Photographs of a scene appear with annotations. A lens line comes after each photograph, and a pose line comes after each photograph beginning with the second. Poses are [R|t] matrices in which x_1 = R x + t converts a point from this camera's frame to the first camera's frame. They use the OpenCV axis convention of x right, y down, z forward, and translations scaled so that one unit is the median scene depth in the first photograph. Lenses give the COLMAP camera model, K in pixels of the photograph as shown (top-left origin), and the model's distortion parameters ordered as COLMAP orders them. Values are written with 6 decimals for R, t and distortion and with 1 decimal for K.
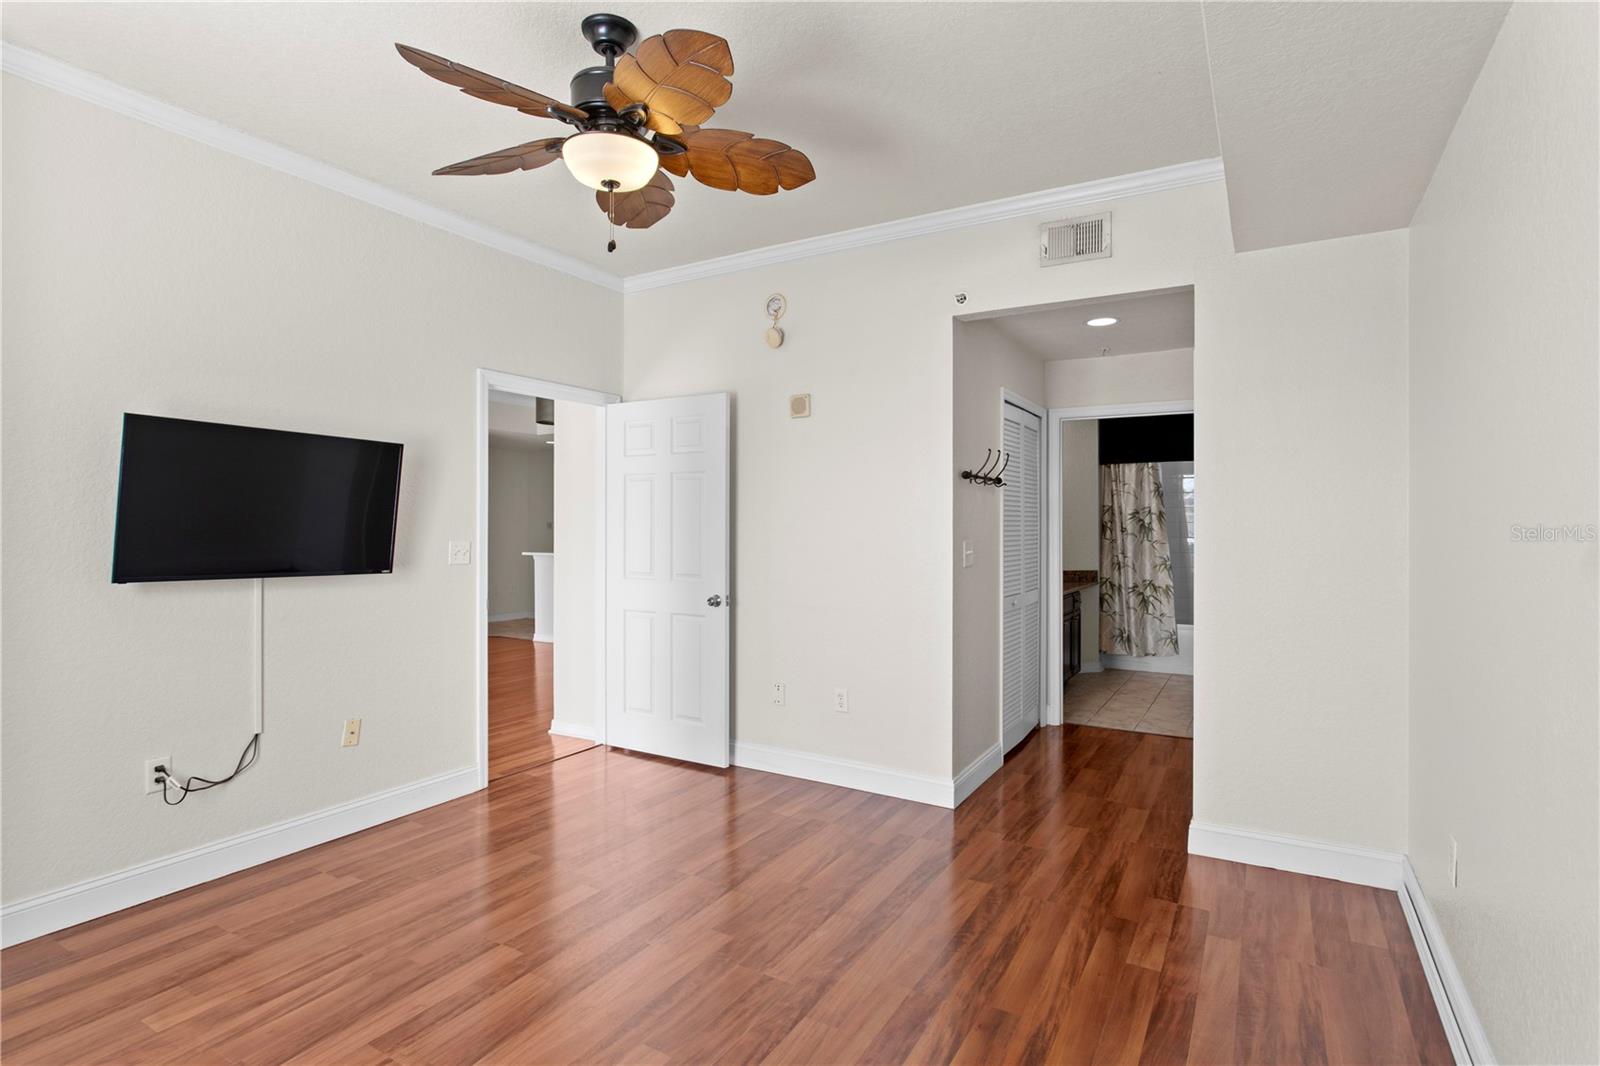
lens RADIAL K [[805.5, 0, 804.3], [0, 805.5, 524.2], [0, 0, 1]] dist [-0.011916, 0.006704]
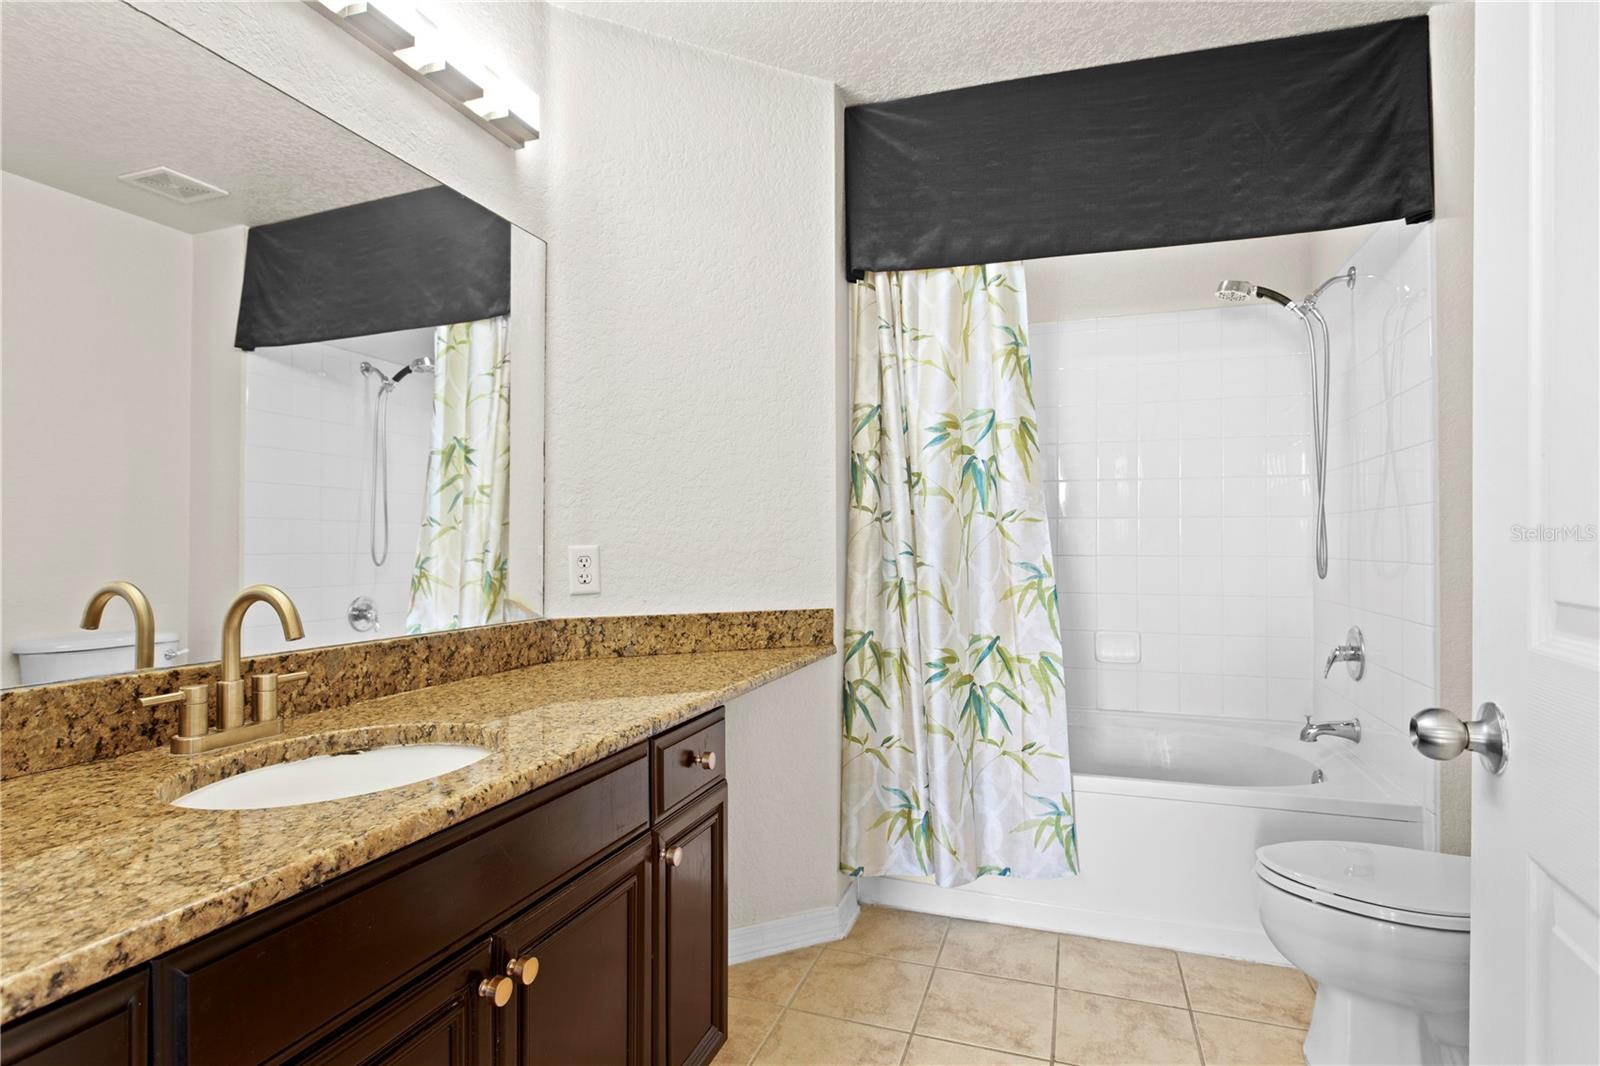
lens RADIAL K [[805.5, 0, 797.4], [0, 805.5, 544.2], [0, 0, 1]] dist [-0.011916, 0.006704]
pose [[0.980482, -0.001199, 0.196606, 0.290835], [0.000823, 0.999998, 0.001993, 0.032090], [-0.196607, -0.001792, 0.980481, 0.700512]]
